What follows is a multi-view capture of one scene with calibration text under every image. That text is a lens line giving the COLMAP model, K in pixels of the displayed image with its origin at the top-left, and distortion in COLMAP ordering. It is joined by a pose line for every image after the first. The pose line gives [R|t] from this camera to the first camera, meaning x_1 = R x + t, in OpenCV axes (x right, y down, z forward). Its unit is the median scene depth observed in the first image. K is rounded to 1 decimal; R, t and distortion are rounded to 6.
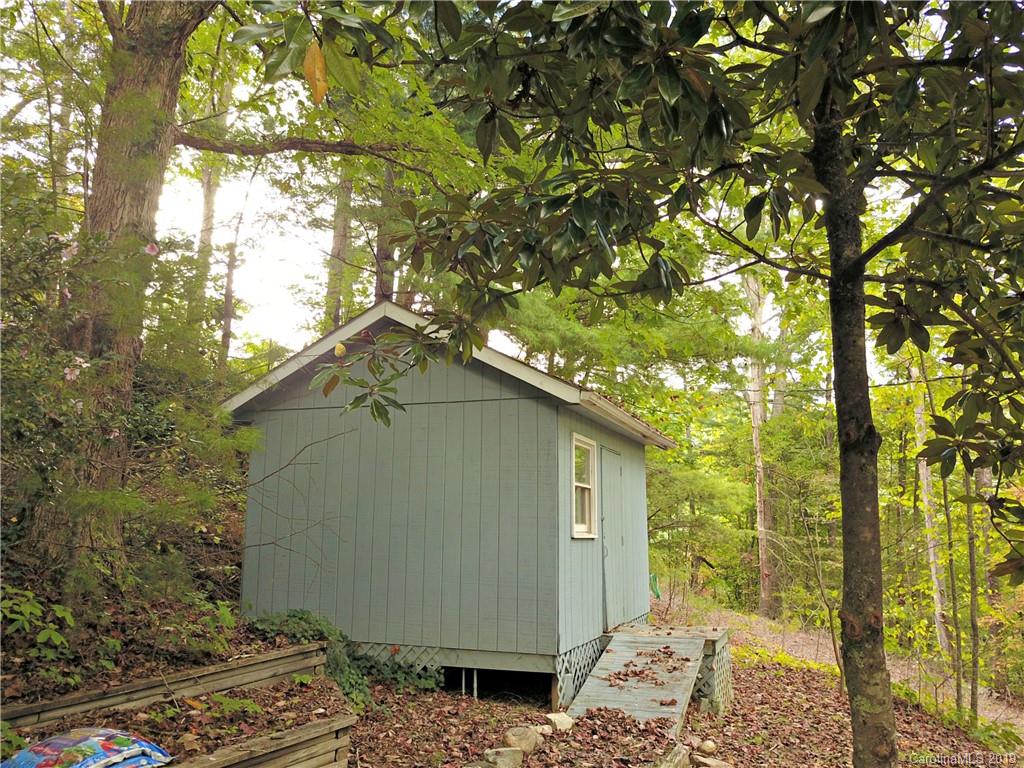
lens RADIAL K [[798.6, 0, 508.2], [0, 798.6, 384.8], [0, 0, 1]] dist [0.006869, -0.001401]
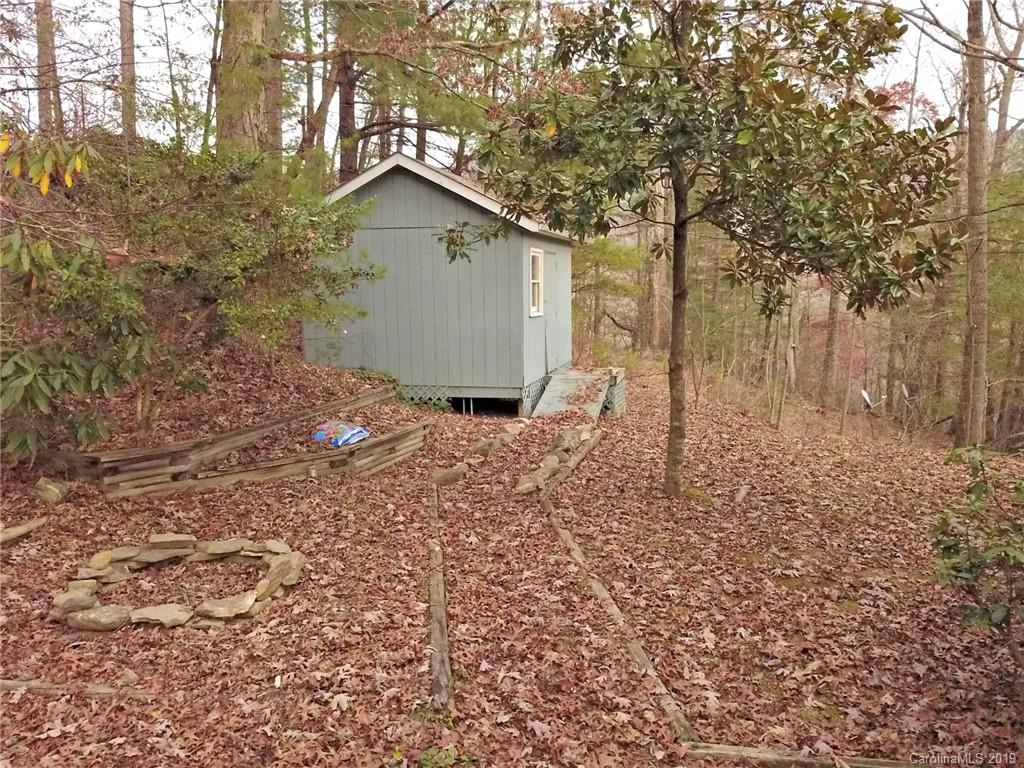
lens RADIAL K [[798.6, 0, 512.8], [0, 798.6, 384.7], [0, 0, 1]] dist [0.006869, -0.001401]
pose [[0.992434, -0.035785, 0.117451, -0.146154], [-0.001276, 0.953527, 0.301306, -0.156623], [-0.122775, -0.299176, 0.946266, -0.529342]]
